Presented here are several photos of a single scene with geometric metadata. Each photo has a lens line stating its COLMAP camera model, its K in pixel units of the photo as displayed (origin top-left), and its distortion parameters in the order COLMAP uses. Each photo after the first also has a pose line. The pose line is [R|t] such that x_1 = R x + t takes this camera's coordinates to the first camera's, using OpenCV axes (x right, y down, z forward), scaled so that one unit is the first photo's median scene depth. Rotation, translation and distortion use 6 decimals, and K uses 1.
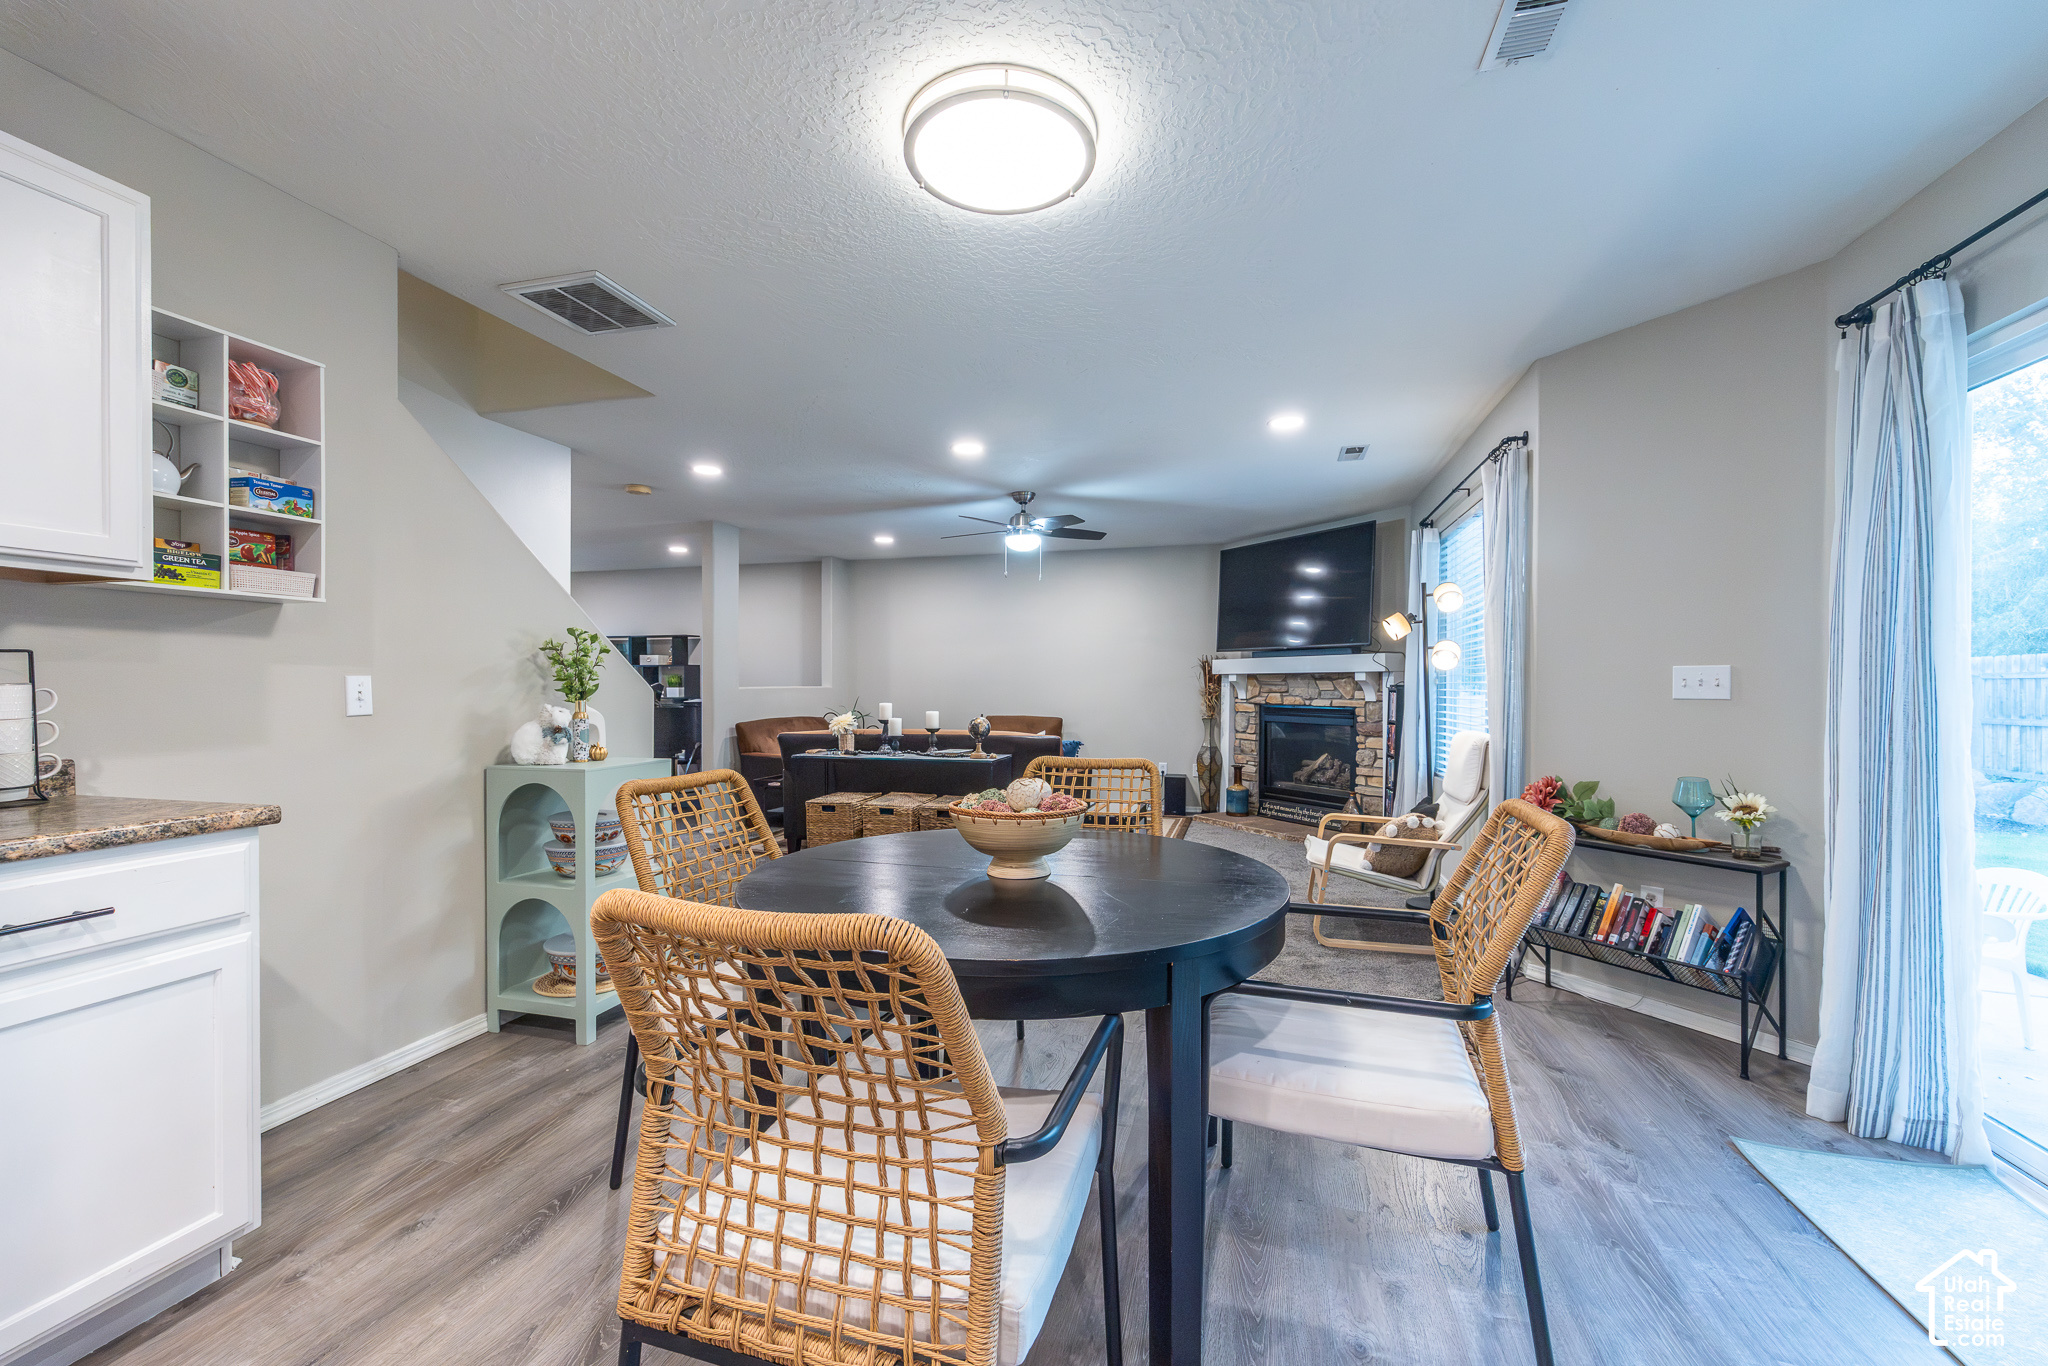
lens RADIAL K [[819.3, 0, 1026.0], [0, 819.3, 691.9], [0, 0, 1]] dist [0.001747, 0.000307]
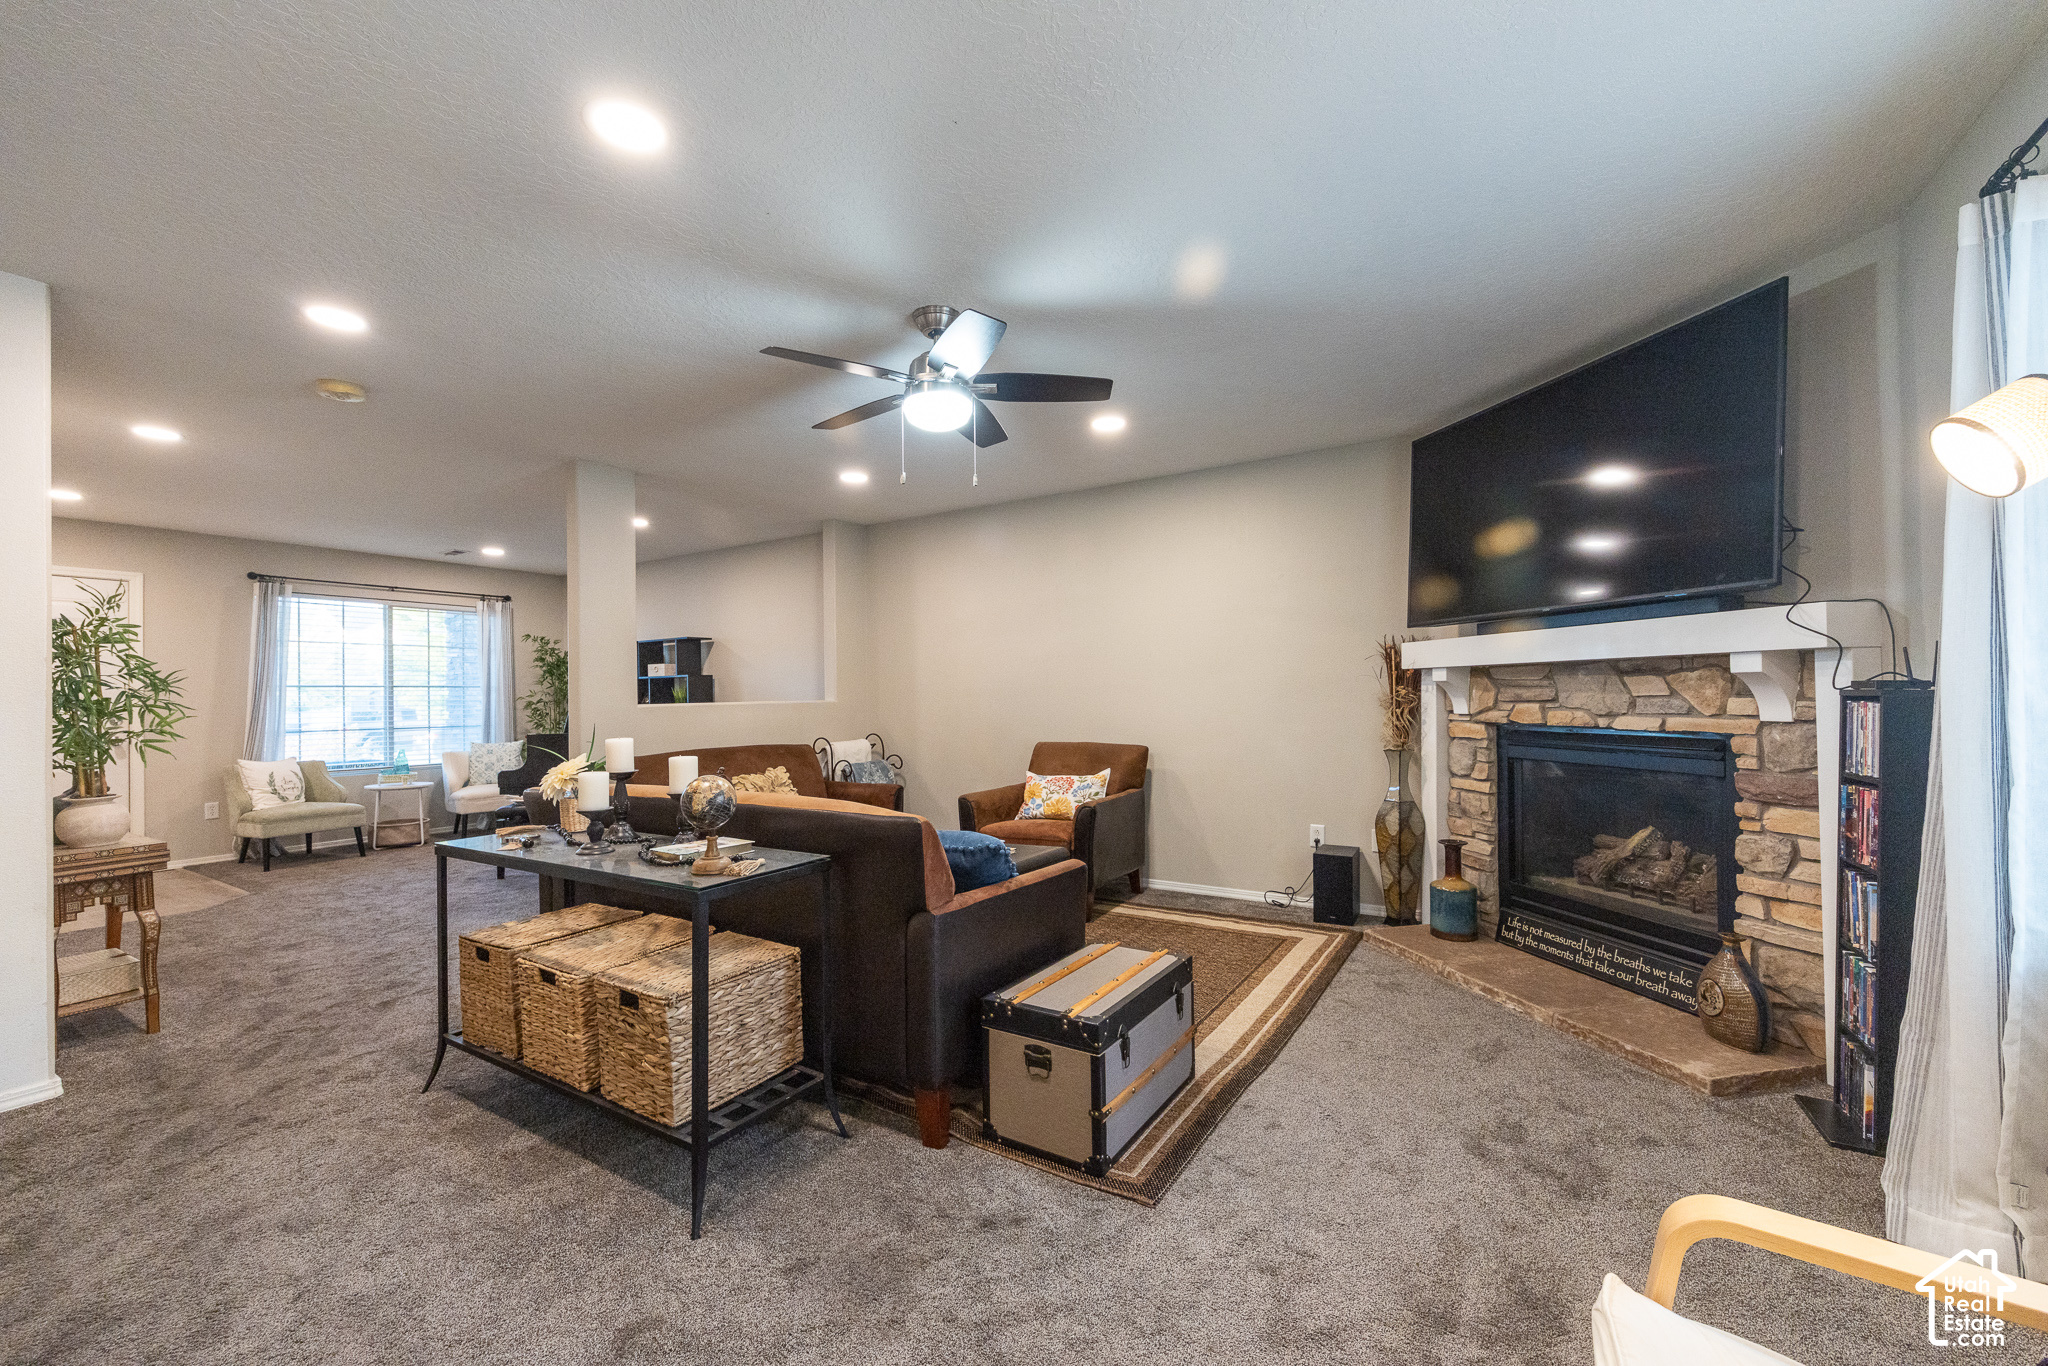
lens RADIAL K [[819.3, 0, 1024.8], [0, 819.3, 693.2], [0, 0, 1]] dist [0.001747, 0.000307]
pose [[0.958986, -0.017054, -0.282940, 0.145621], [0.014920, 0.999842, -0.009692, -0.004205], [0.283060, 0.005073, 0.959089, 0.417256]]
